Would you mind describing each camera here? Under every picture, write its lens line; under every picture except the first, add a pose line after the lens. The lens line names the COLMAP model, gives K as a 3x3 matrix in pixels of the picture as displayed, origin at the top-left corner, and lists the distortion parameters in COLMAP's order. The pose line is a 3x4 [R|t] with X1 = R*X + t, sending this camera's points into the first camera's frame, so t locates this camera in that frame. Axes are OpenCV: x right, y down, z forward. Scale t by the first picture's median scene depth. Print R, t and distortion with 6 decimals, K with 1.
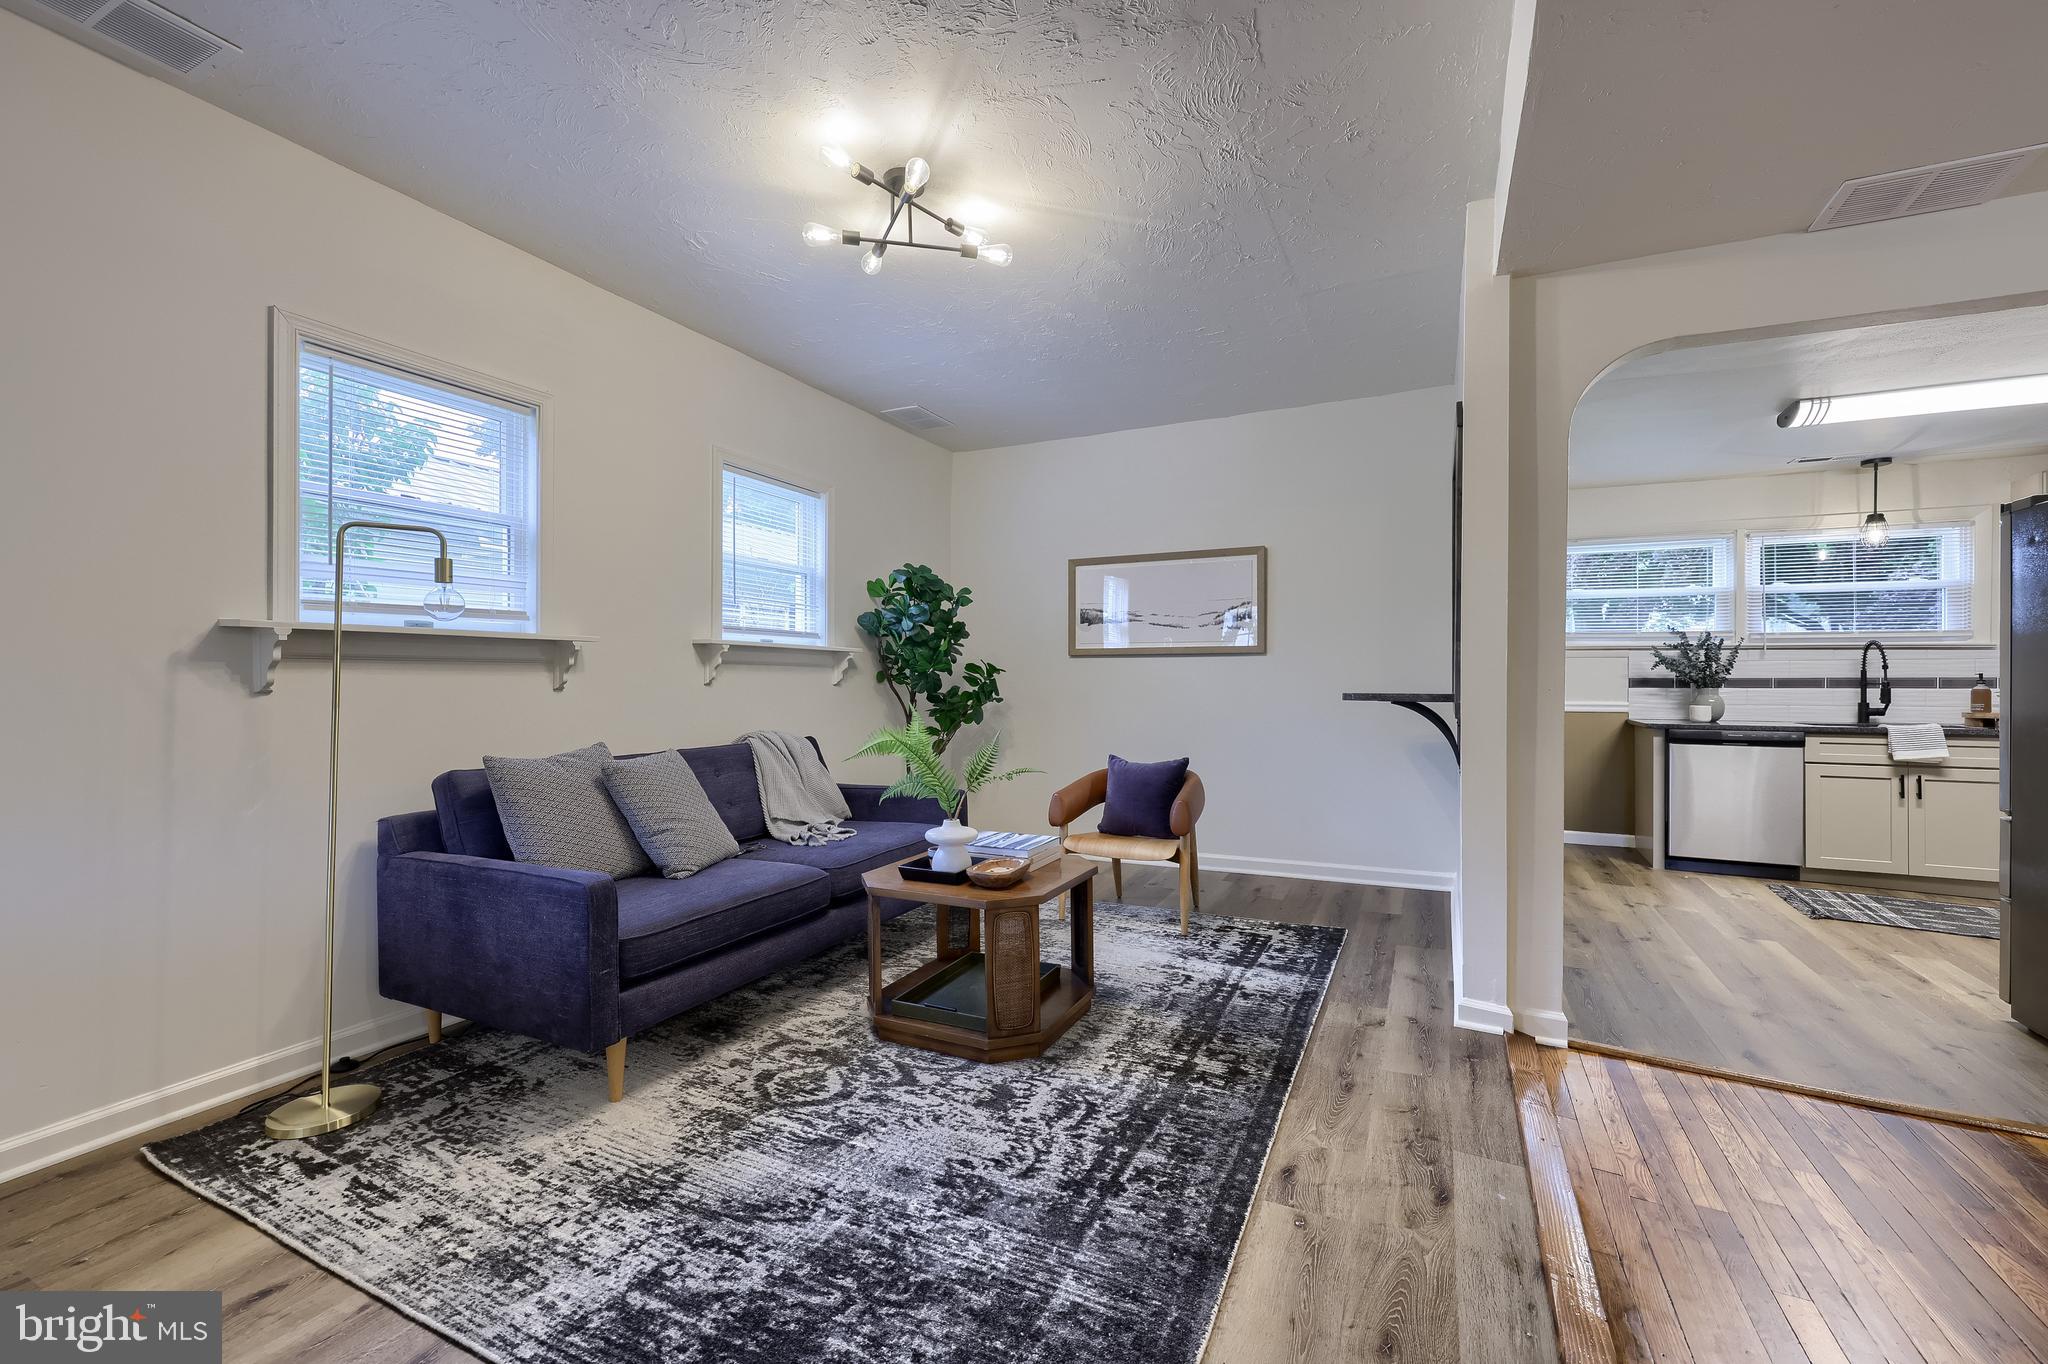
lens RADIAL K [[832.6, 0, 1022.9], [0, 832.6, 676.8], [0, 0, 1]] dist [0.001021, -0.000227]
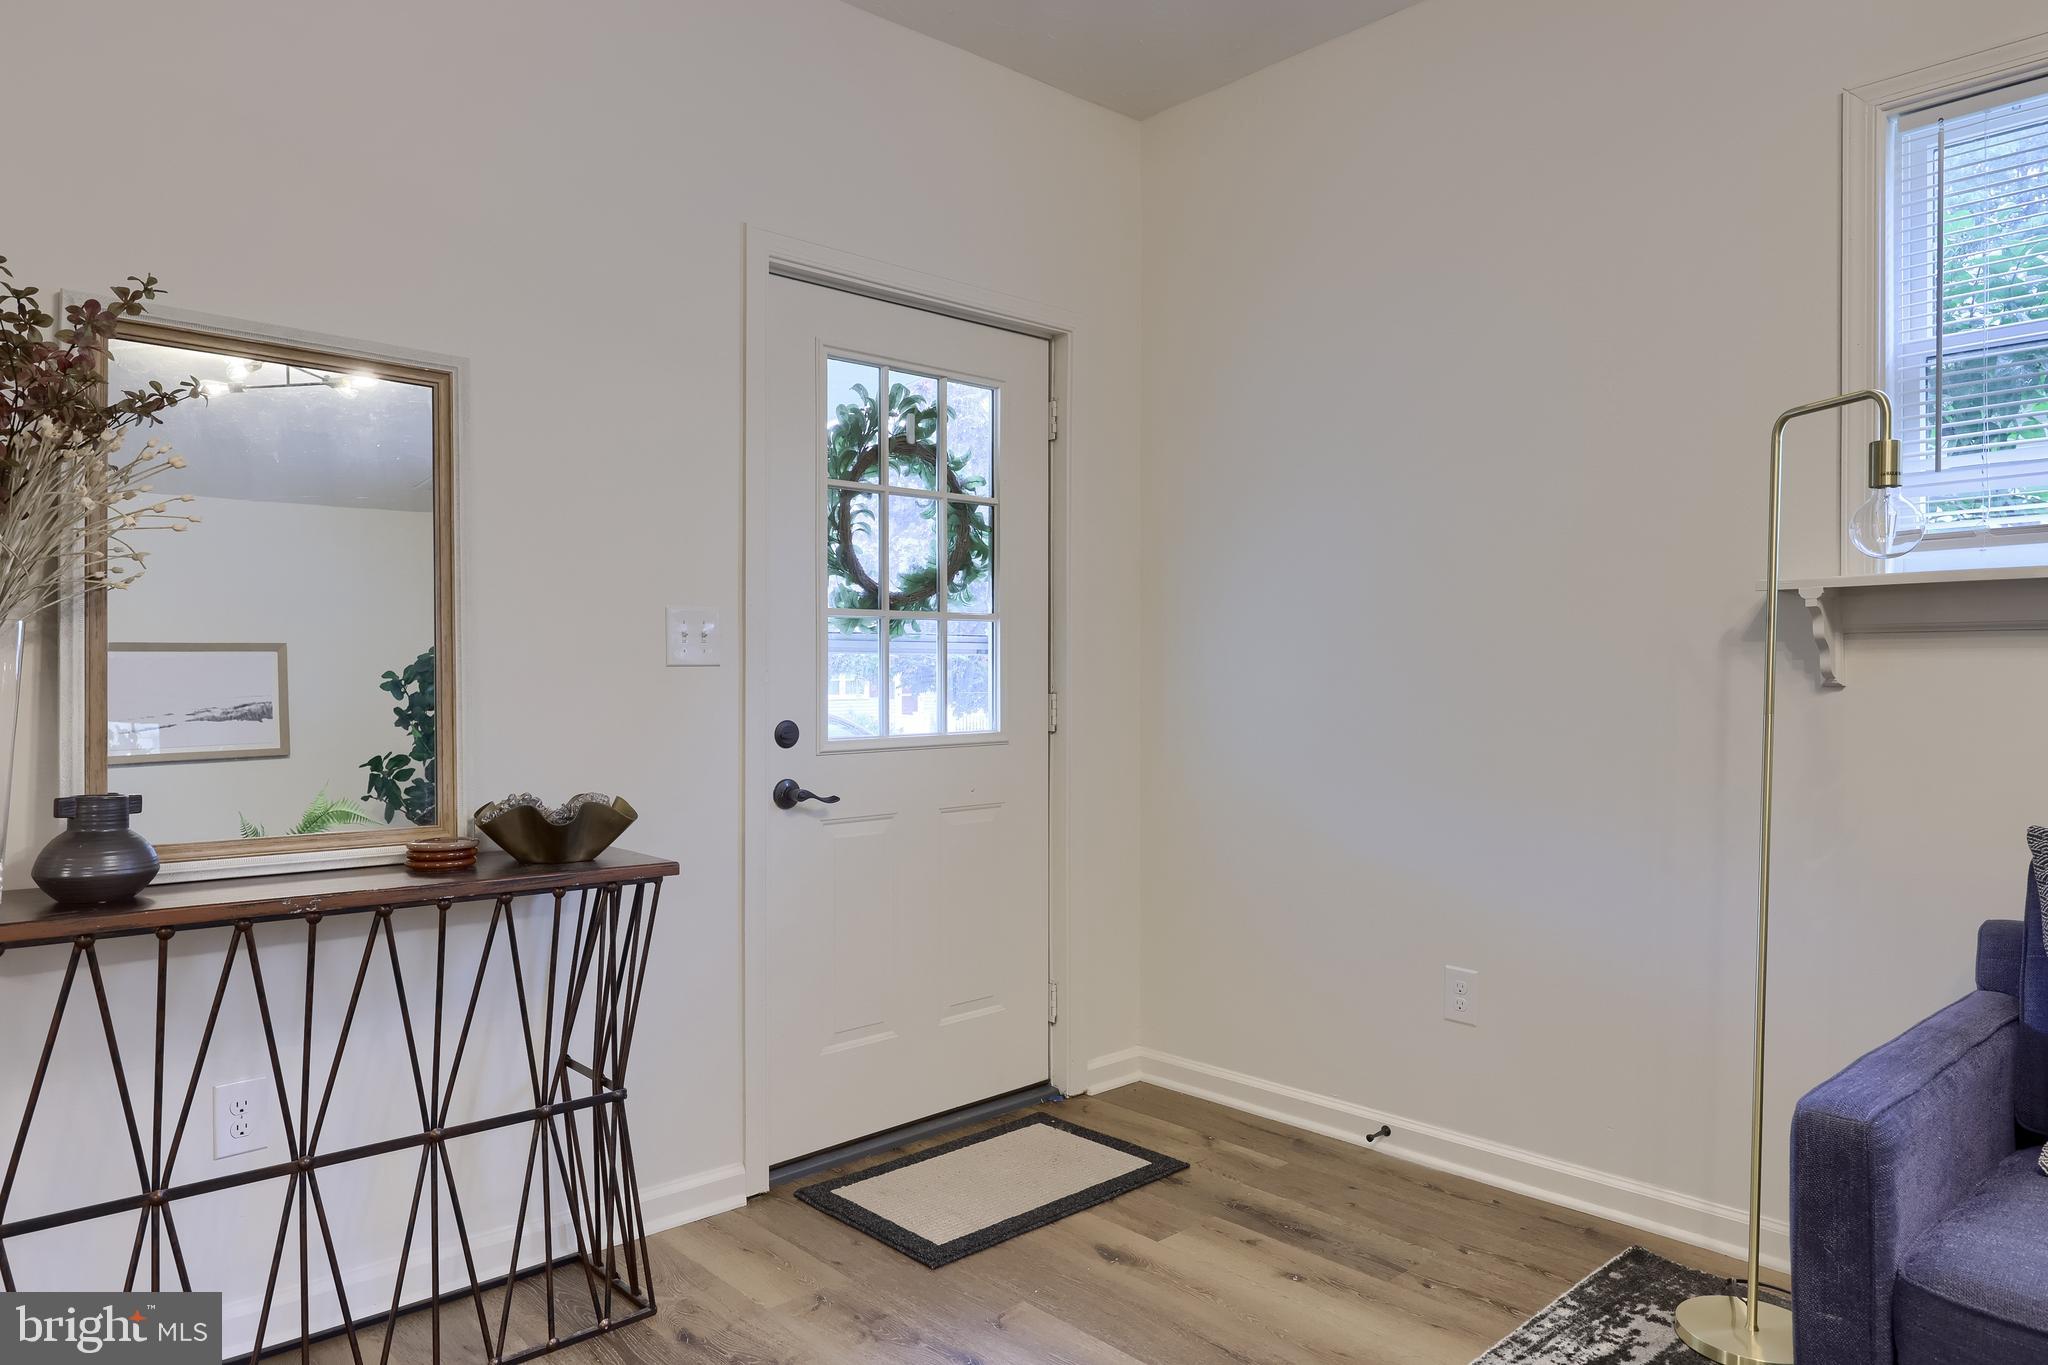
lens RADIAL K [[1302.6, 0, 1002.2], [0, 1302.6, 678.0], [0, 0, 1]] dist [-0.002200, -0.001109]
pose [[-0.375107, 0.013274, -0.926886, 0.257994], [0.011564, 0.999887, 0.009640, -0.004674], [0.926909, -0.007103, -0.375218, 0.699041]]
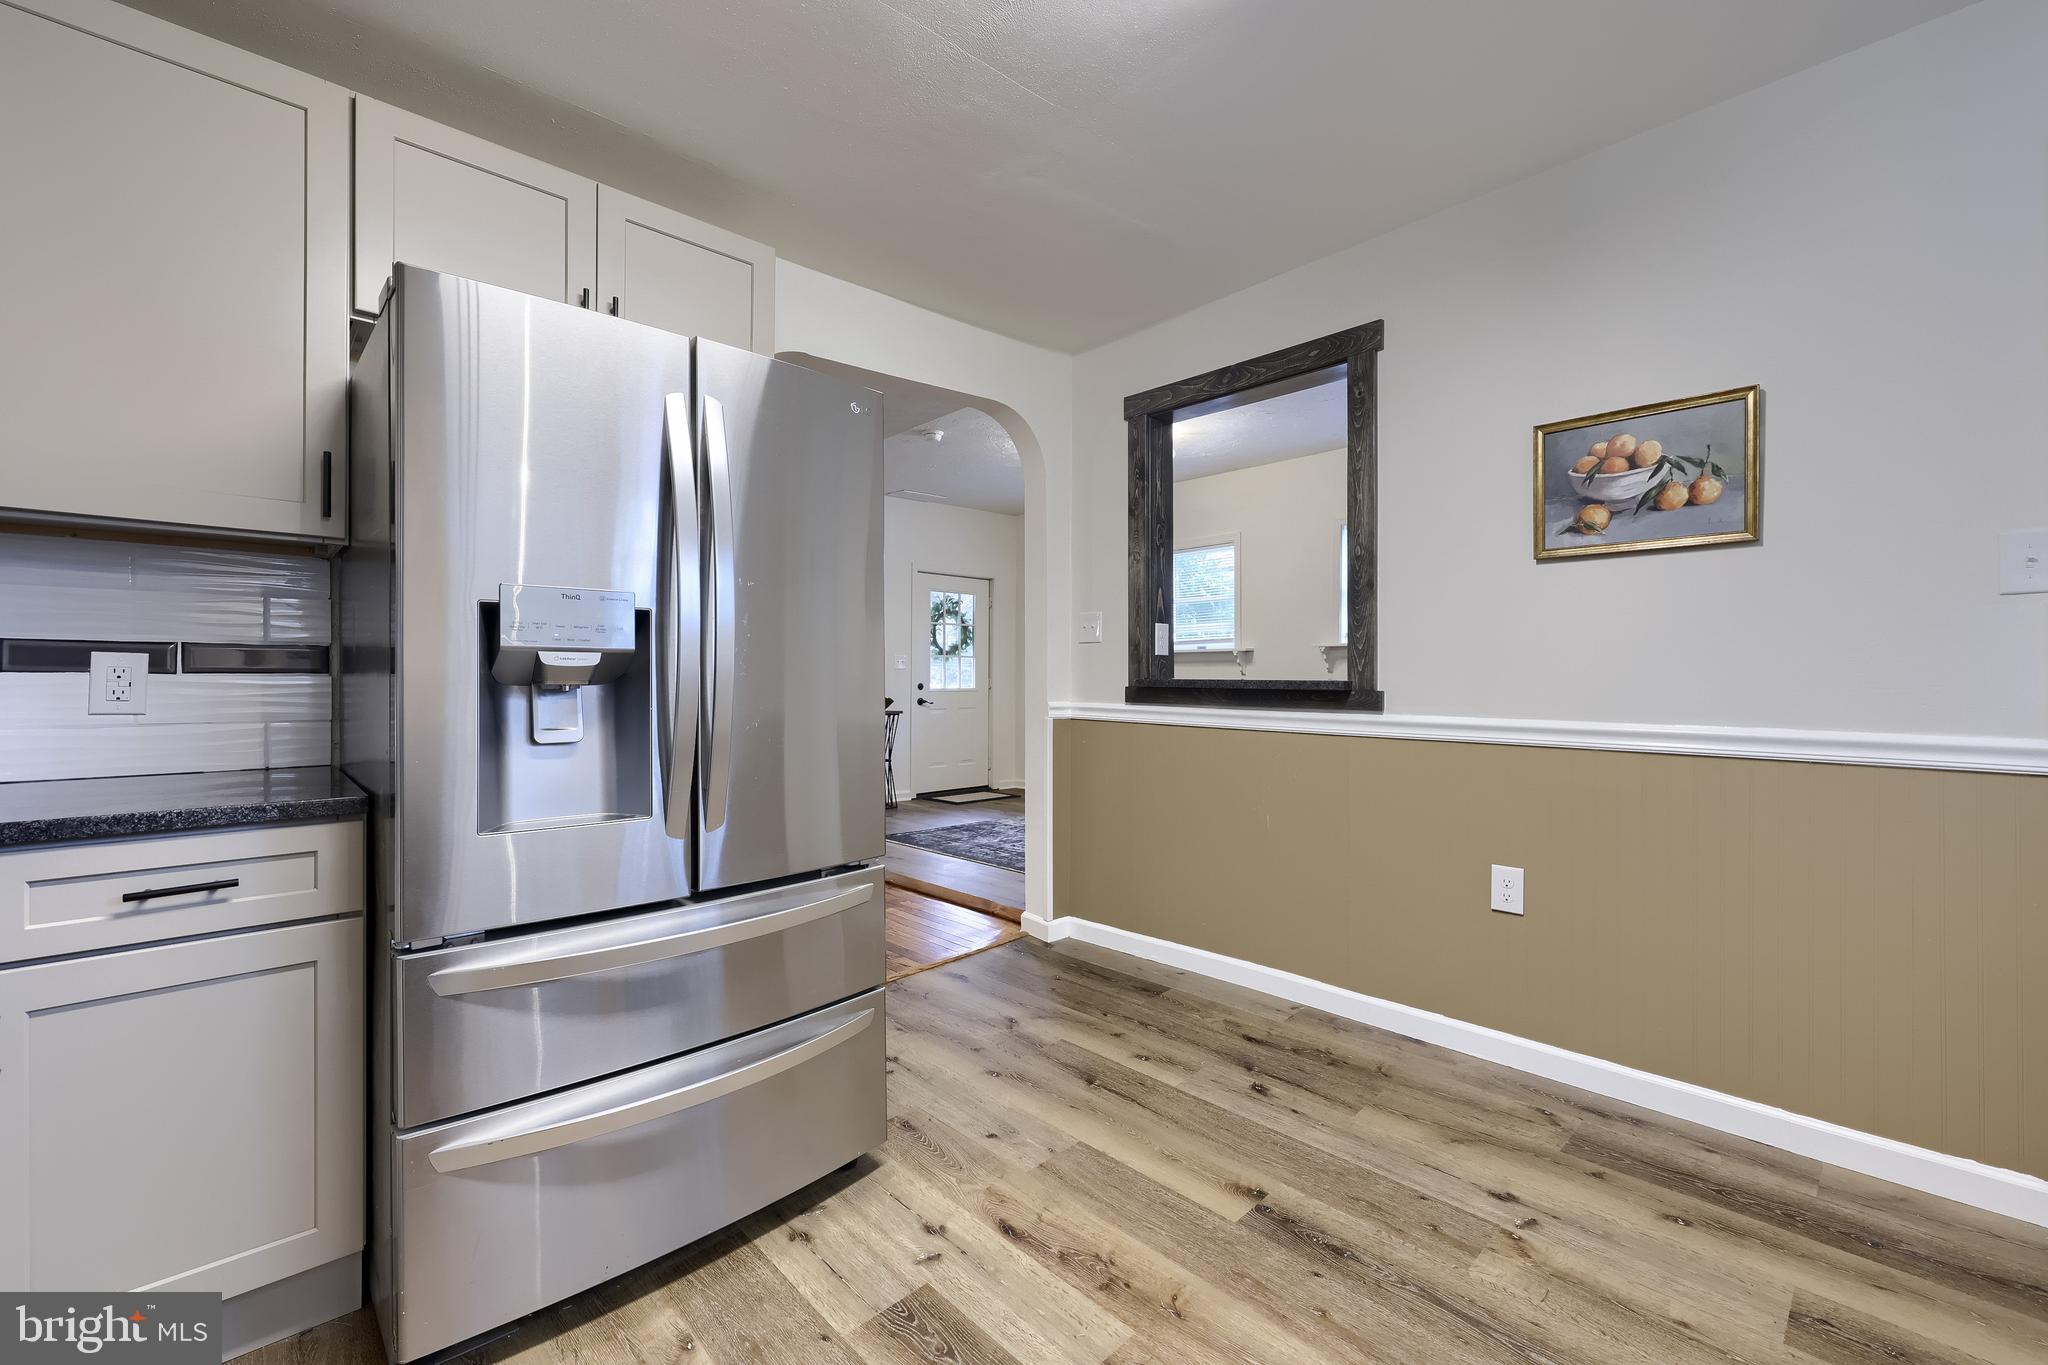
lens RADIAL K [[832.6, 0, 997.6], [0, 832.6, 679.3], [0, 0, 1]] dist [0.001021, -0.000227]
pose [[-0.375022, 0.007522, -0.926985, 1.916626], [0.006608, 0.999963, 0.005441, 0.014812], [0.926992, -0.004085, -0.375058, 1.459825]]
